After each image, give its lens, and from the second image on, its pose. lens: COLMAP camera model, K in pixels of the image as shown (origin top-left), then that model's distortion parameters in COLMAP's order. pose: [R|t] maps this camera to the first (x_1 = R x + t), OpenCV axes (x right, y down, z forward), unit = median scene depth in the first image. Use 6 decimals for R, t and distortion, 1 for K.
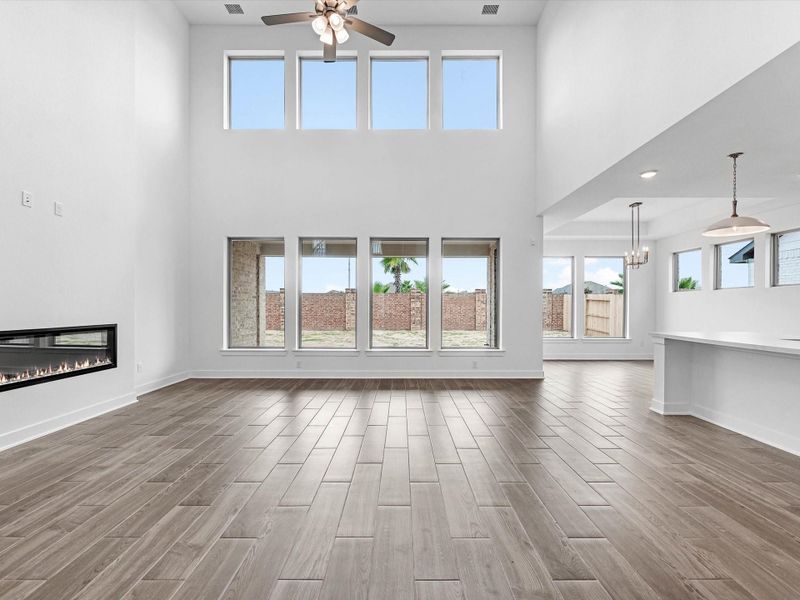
lens RADIAL K [[368.7, 0, 399.0], [0, 368.7, 304.7], [0, 0, 1]] dist [0.000862, -0.001636]
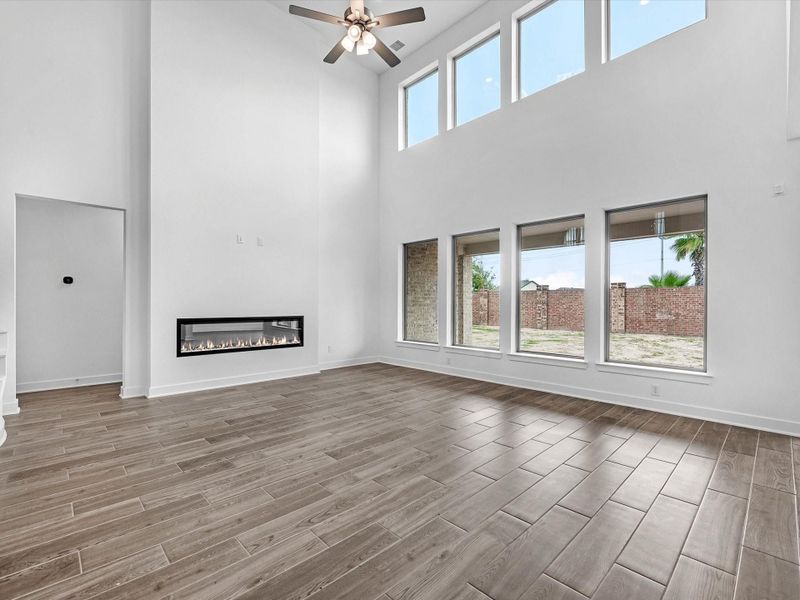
lens RADIAL K [[368.7, 0, 398.2], [0, 368.7, 302.3], [0, 0, 1]] dist [0.000862, -0.001636]
pose [[0.689462, 0.000201, -0.724322, 0.356131], [-0.000123, 1.000000, 0.000161, 0.000406], [0.724322, -0.000022, 0.689462, 0.193521]]
